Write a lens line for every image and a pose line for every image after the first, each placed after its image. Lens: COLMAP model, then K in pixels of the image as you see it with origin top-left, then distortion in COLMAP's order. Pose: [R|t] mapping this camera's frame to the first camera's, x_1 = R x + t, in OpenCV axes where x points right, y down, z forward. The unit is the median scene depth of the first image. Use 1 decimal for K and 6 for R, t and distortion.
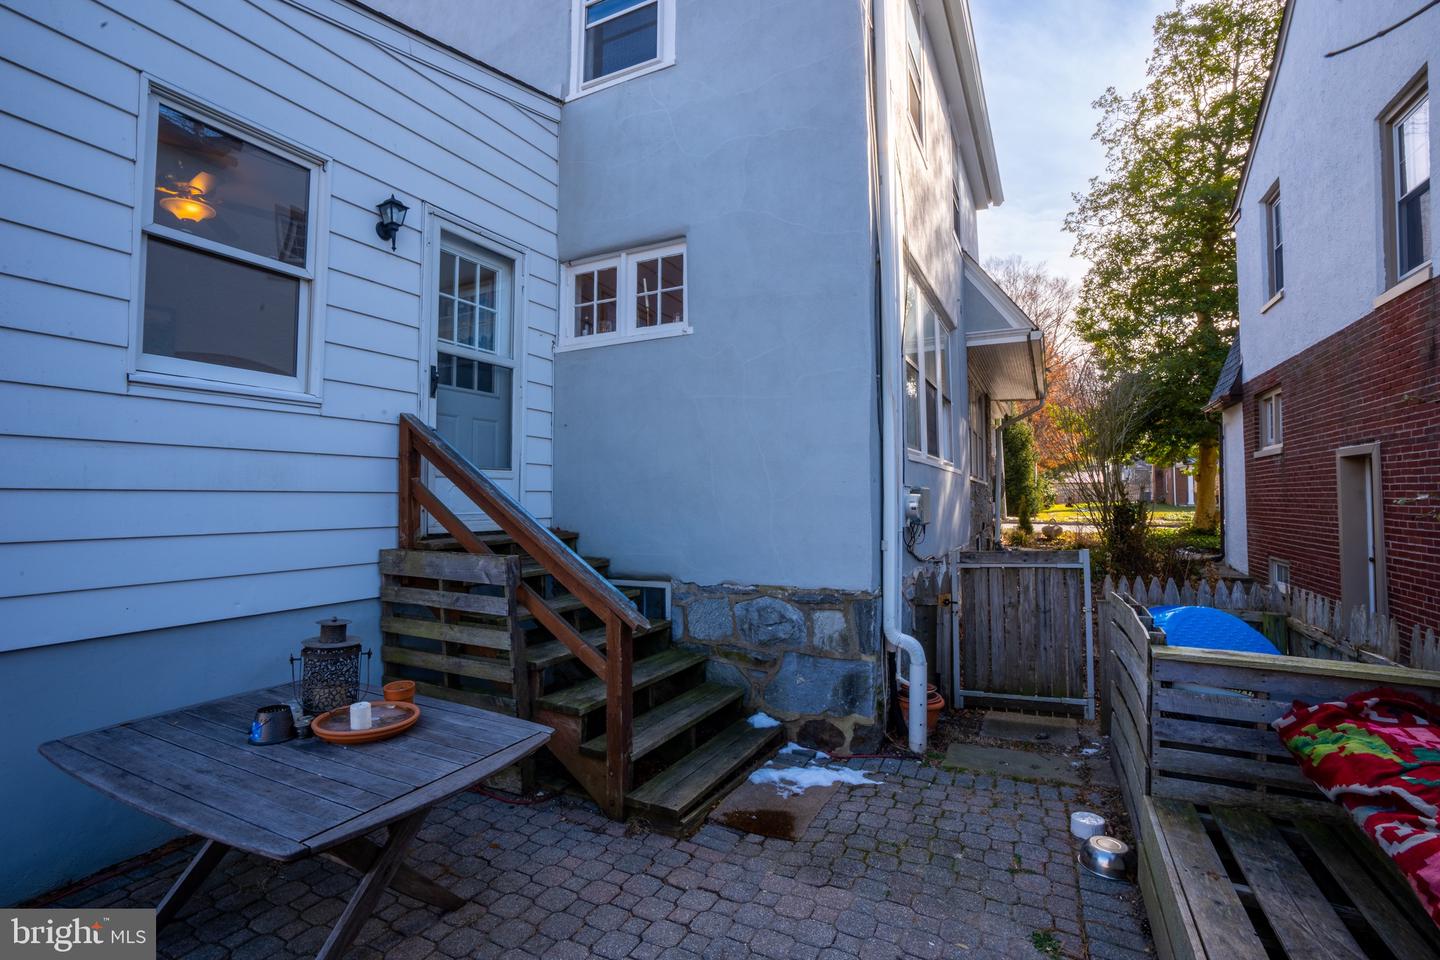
lens RADIAL K [[651.9, 0, 721.1], [0, 651.9, 472.9], [0, 0, 1]] dist [-0.000943, -0.000079]
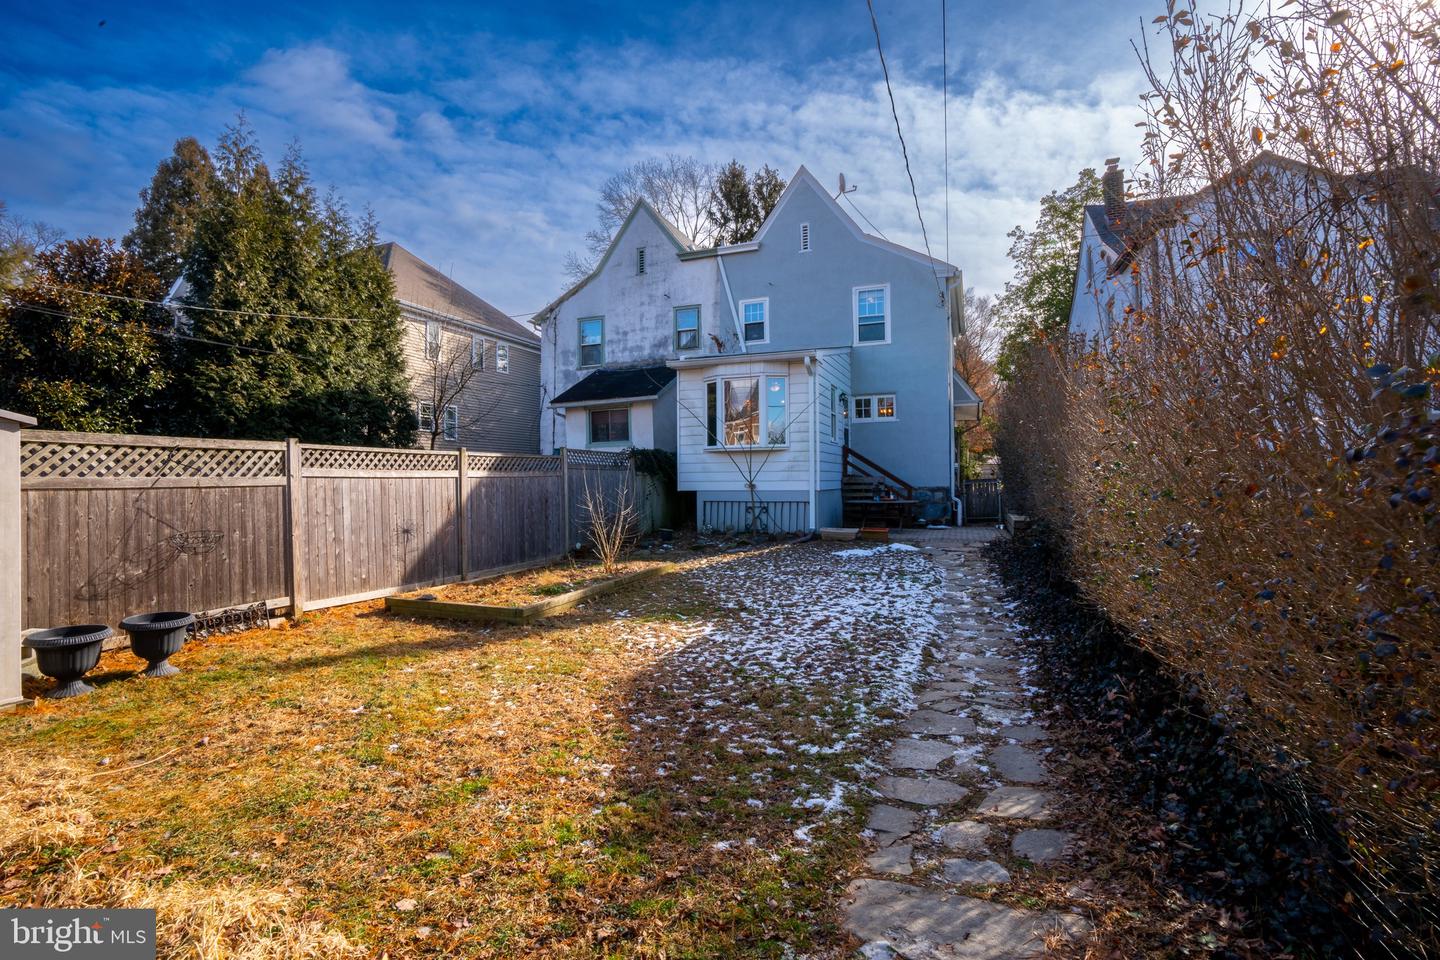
lens RADIAL K [[651.9, 0, 718.3], [0, 651.9, 481.2], [0, 0, 1]] dist [-0.000943, -0.000079]
pose [[0.995050, -0.007577, 0.099084, -1.279705], [0.003584, 0.999176, 0.040419, -0.021085], [-0.099309, -0.039864, 0.994258, -2.316318]]
